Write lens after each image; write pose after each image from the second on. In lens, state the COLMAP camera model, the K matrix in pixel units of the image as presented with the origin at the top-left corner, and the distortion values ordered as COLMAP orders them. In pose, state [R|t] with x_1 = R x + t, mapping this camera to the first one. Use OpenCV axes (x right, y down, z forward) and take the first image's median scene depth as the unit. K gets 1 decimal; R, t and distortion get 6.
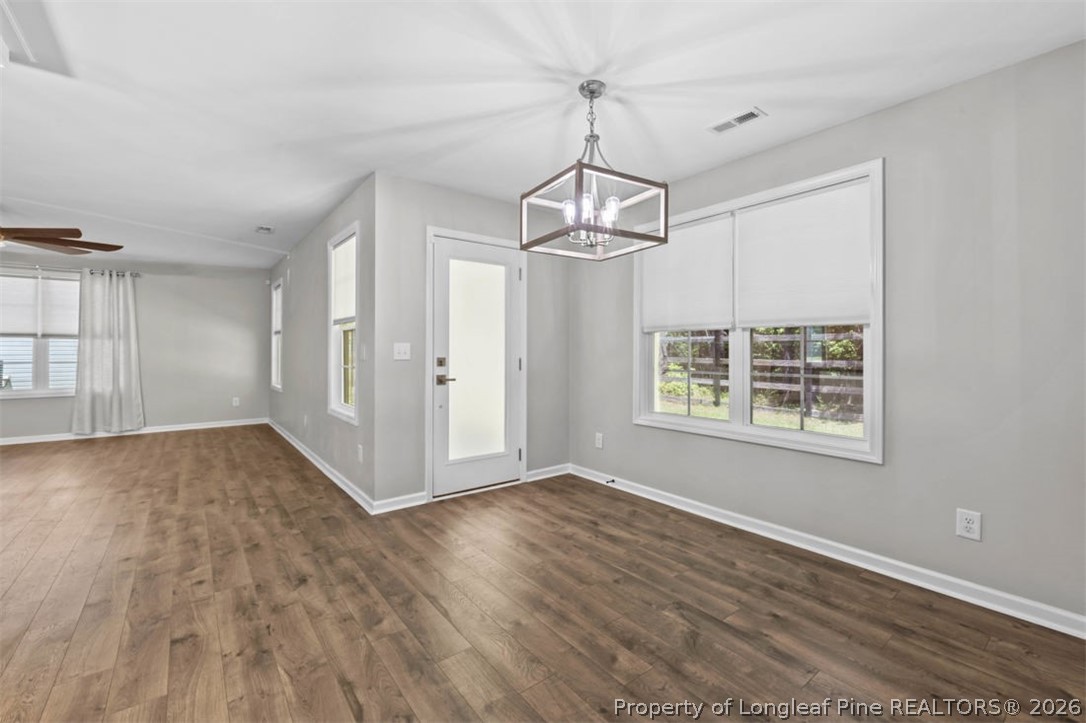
lens RADIAL K [[448.0, 0, 549.3], [0, 448.0, 347.5], [0, 0, 1]] dist [-0.005908, 0.000176]
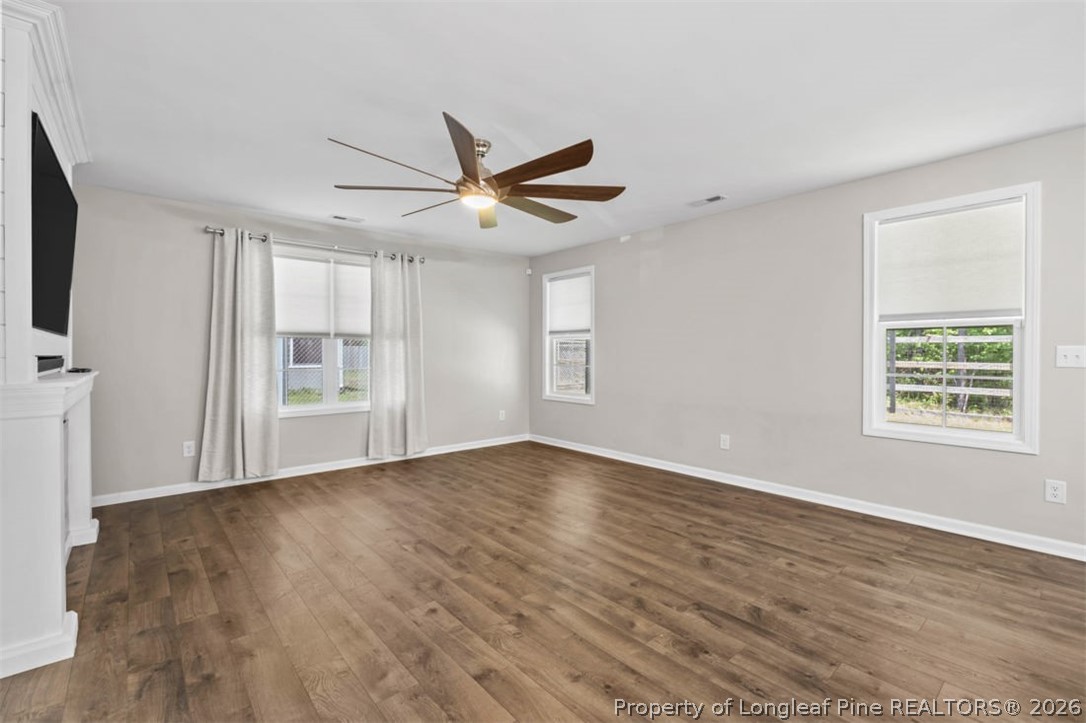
lens RADIAL K [[484.3, 0, 541.0], [0, 484.3, 351.9], [0, 0, 1]] dist [-0.004528, -0.001346]
pose [[0.999546, -0.002483, 0.030024, -0.634678], [0.002159, 0.999939, 0.010831, -0.004658], [-0.030049, -0.010761, 0.999490, 0.106208]]
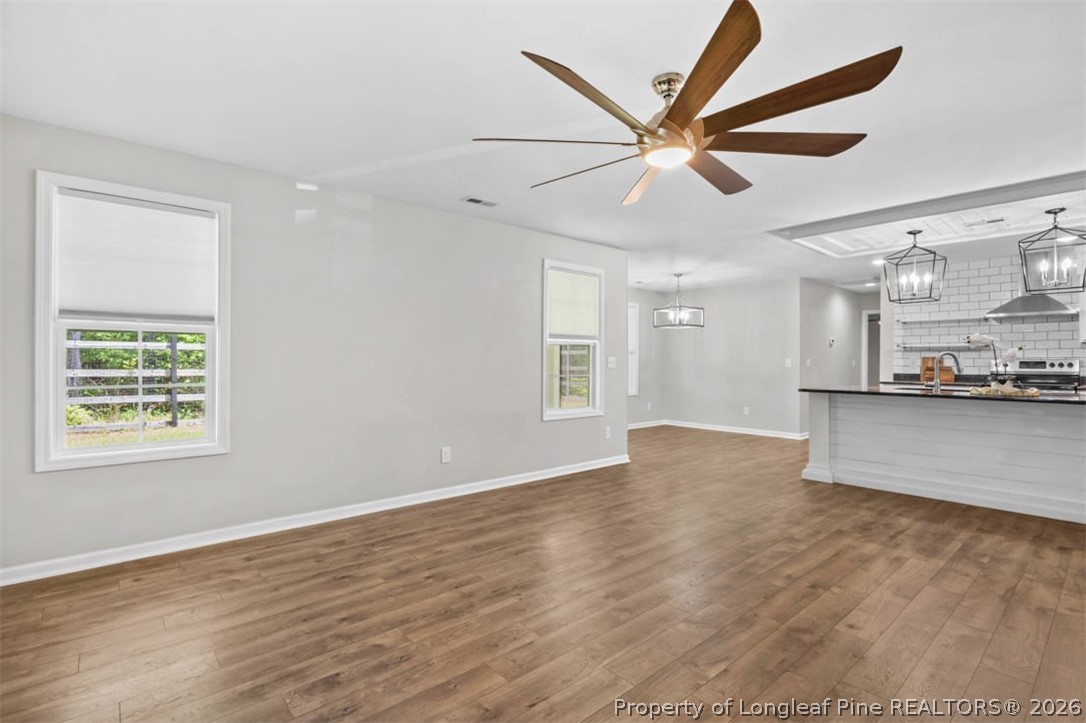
lens RADIAL K [[513.6, 0, 542.9], [0, 513.6, 364.5], [0, 0, 1]] dist [-0.011879, 0.005687]
pose [[-0.042453, -0.009946, 0.999049, -0.997300], [-0.014593, 0.999850, 0.009334, 0.000872], [-0.998992, -0.014183, -0.042592, 0.615816]]
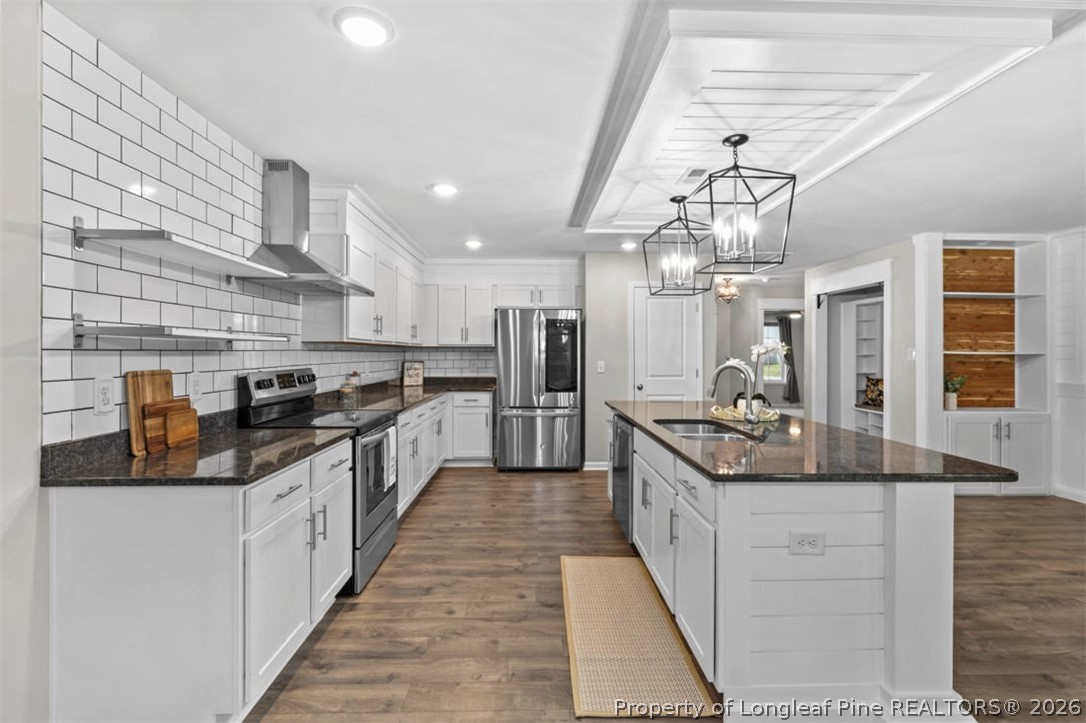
lens RADIAL K [[484.3, 0, 541.9], [0, 484.3, 352.0], [0, 0, 1]] dist [-0.004528, -0.001346]
pose [[-0.612409, -0.006718, -0.790513, -0.001409], [0.003456, 0.999932, -0.011175, -0.021498], [0.790534, -0.009575, -0.612343, 0.200935]]
